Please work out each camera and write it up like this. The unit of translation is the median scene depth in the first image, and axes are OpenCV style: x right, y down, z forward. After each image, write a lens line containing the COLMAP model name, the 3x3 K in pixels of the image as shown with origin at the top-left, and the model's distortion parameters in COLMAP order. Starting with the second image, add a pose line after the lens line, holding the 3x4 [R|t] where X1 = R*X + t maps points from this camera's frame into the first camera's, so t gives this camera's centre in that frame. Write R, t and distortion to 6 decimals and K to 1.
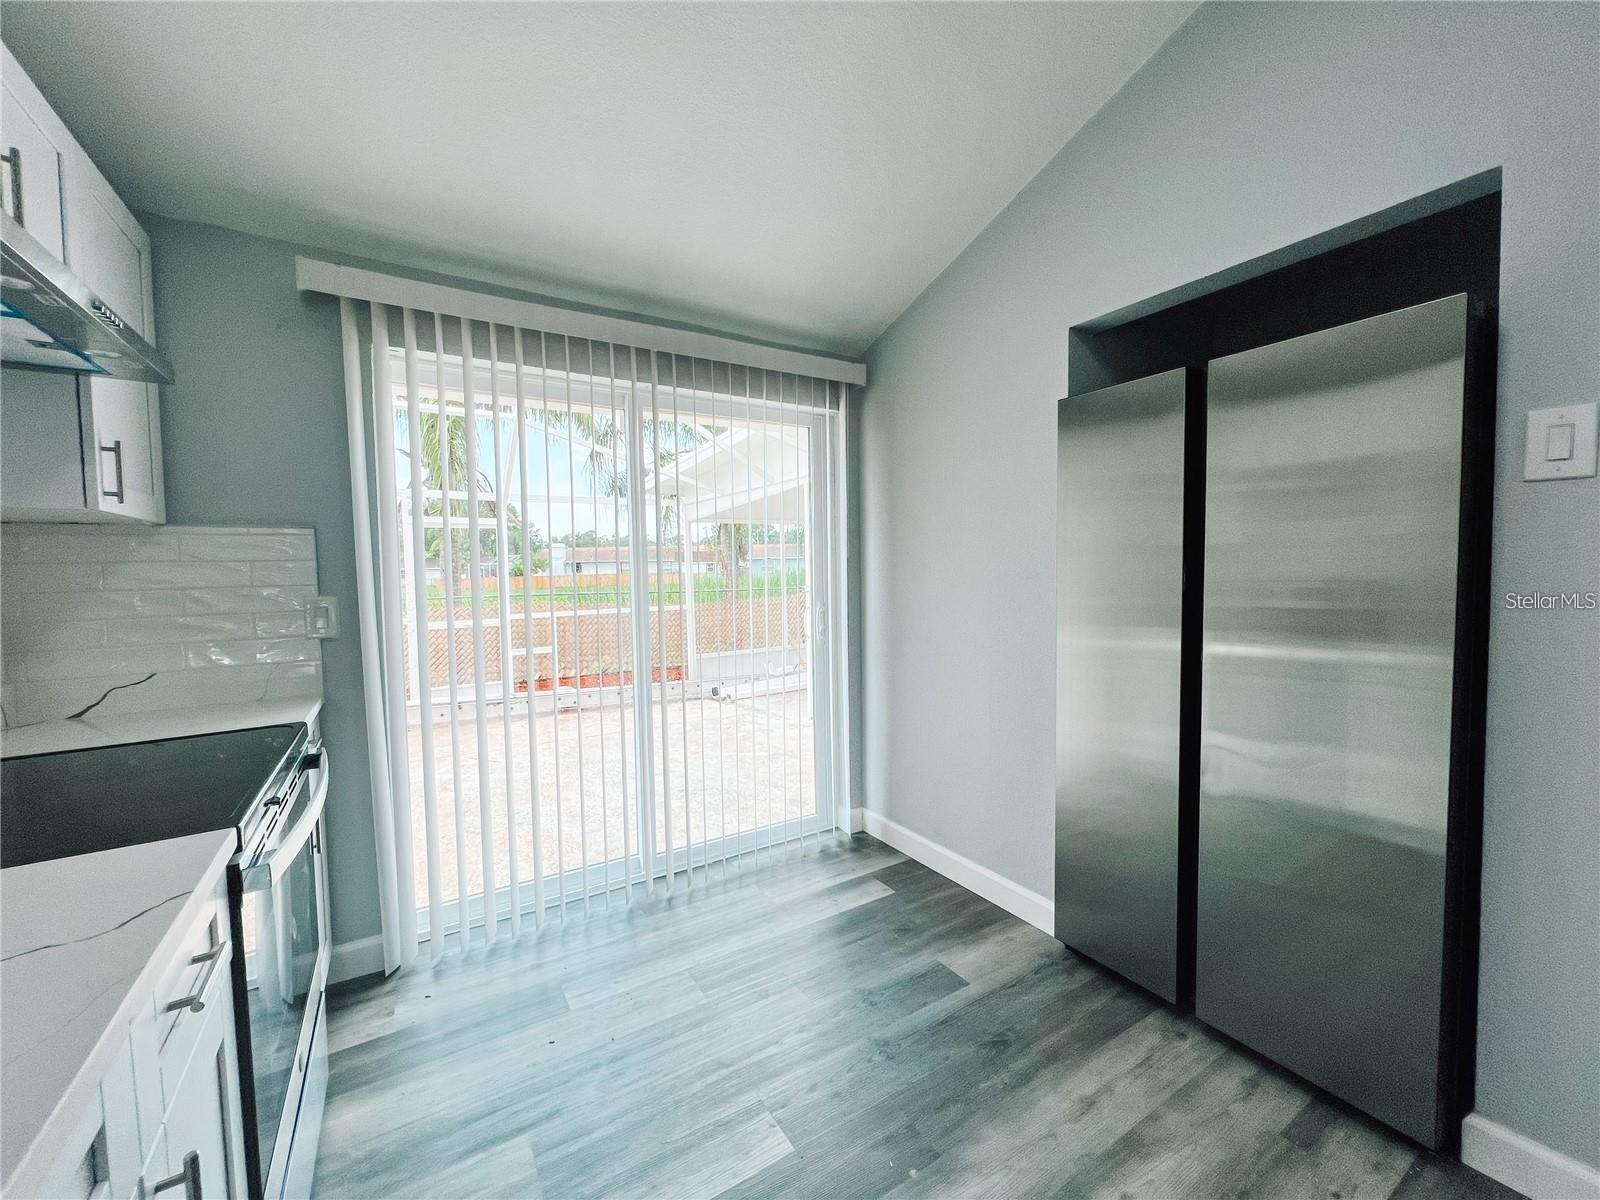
lens RADIAL K [[641.4, 0, 804.0], [0, 641.4, 603.0], [0, 0, 1]] dist [-0.008165, -0.000083]
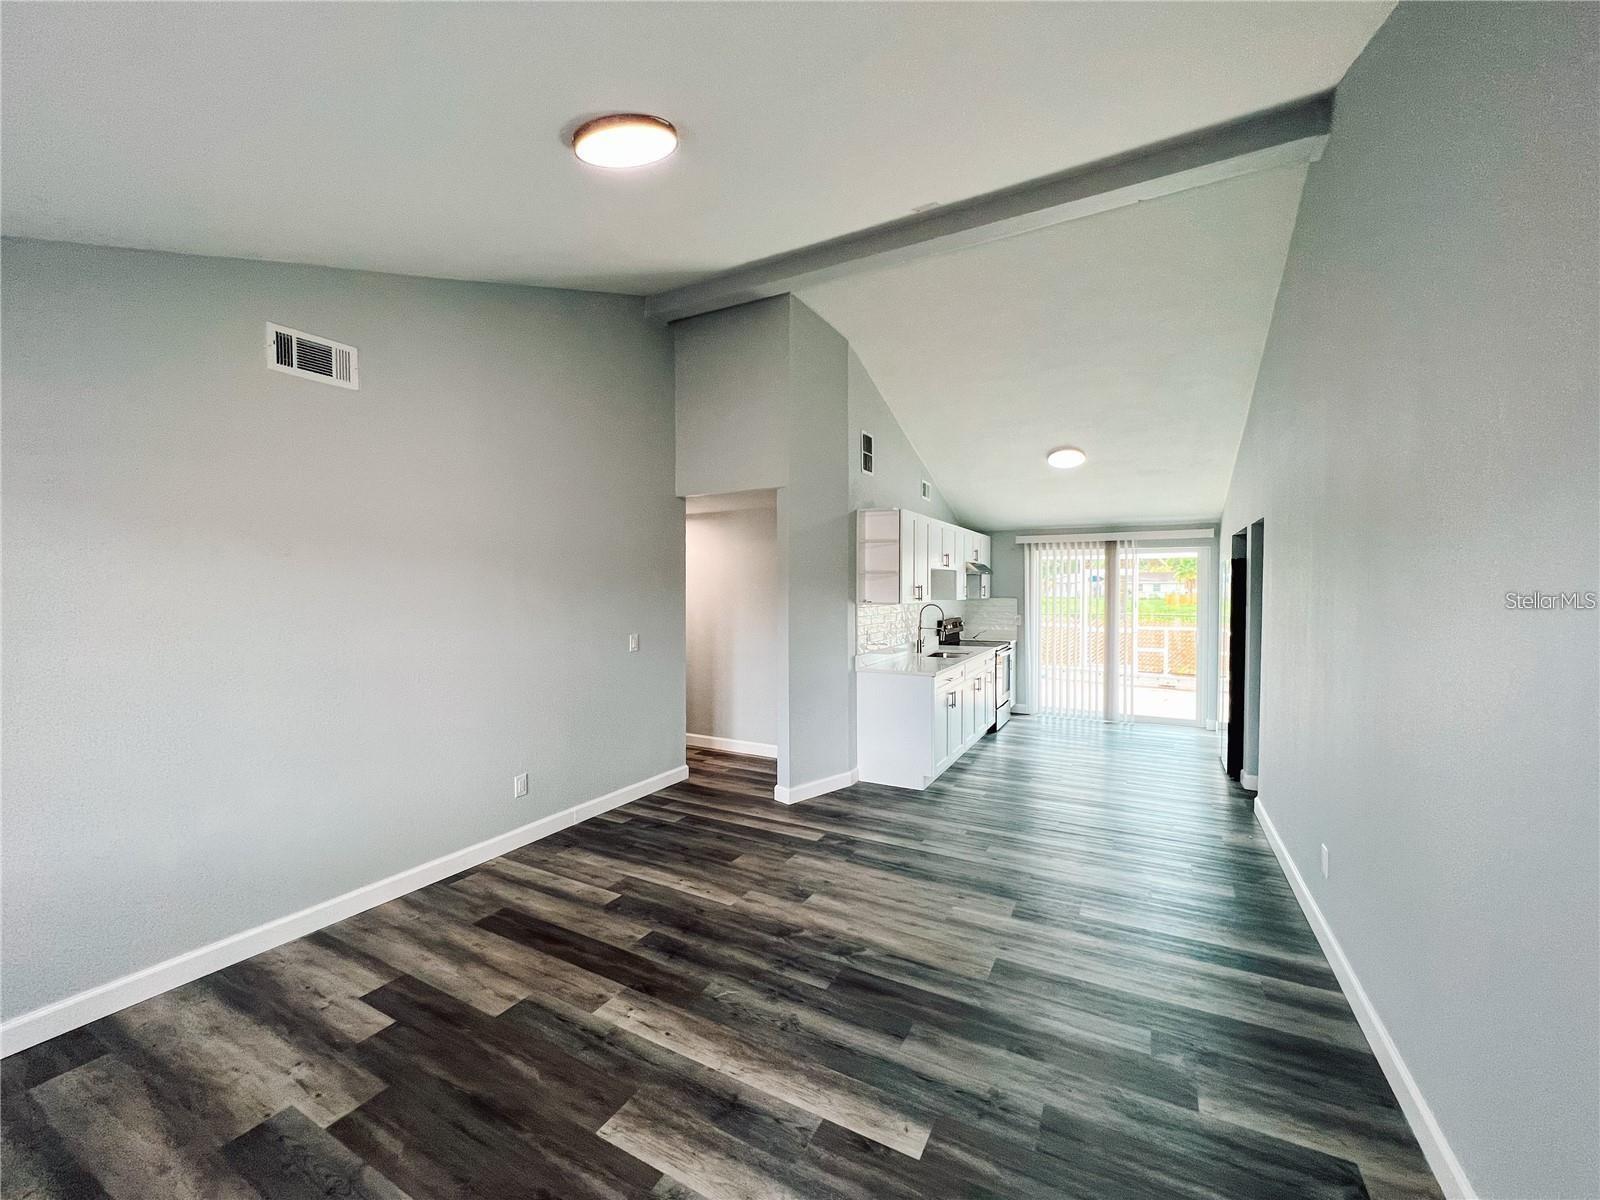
lens RADIAL K [[641.4, 0, 801.9], [0, 641.4, 595.4], [0, 0, 1]] dist [-0.008165, -0.000083]
pose [[0.492582, 0.021798, -0.869993, 2.124405], [-0.049614, 0.998764, -0.003067, -0.057107], [0.868851, 0.044674, 0.493054, -2.226404]]
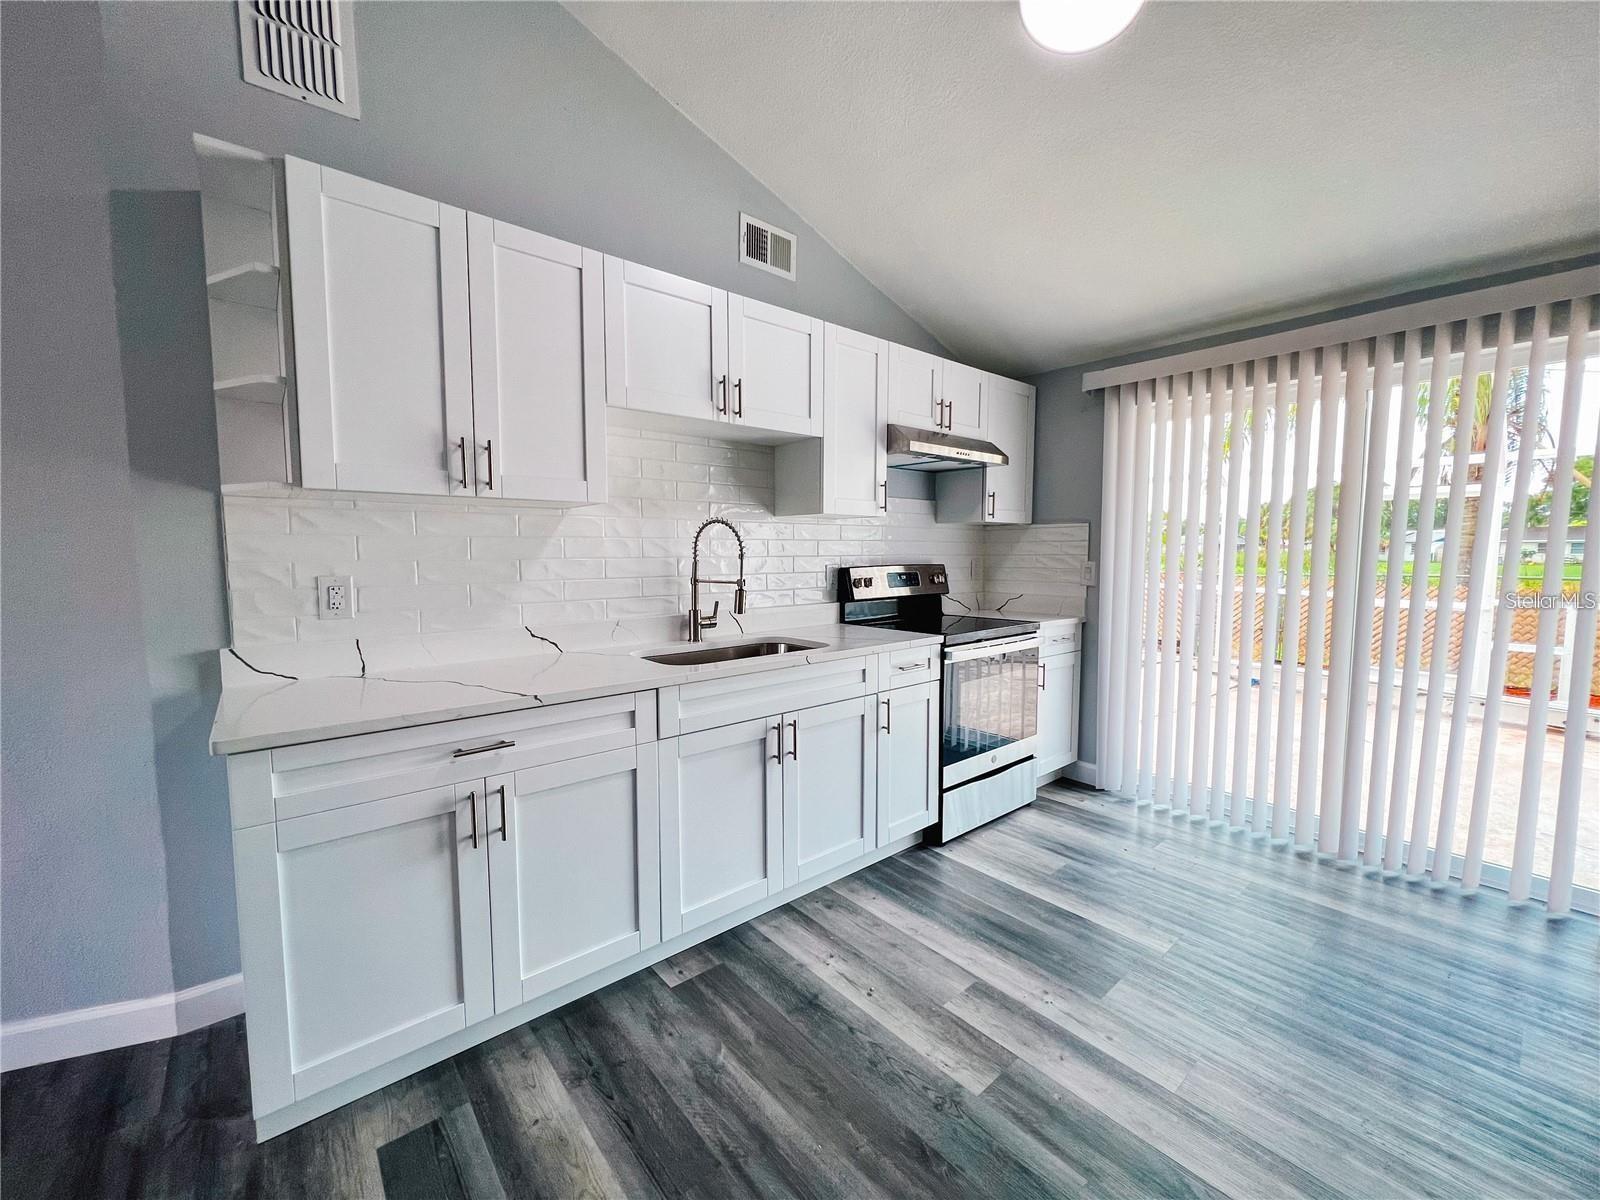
lens RADIAL K [[641.4, 0, 799.9], [0, 641.4, 603.5], [0, 0, 1]] dist [-0.008165, -0.000083]
pose [[0.139845, 0.099010, -0.985211, 0.893812], [-0.051029, 0.994387, 0.092689, -0.017401], [0.988858, 0.037312, 0.144113, -0.040544]]
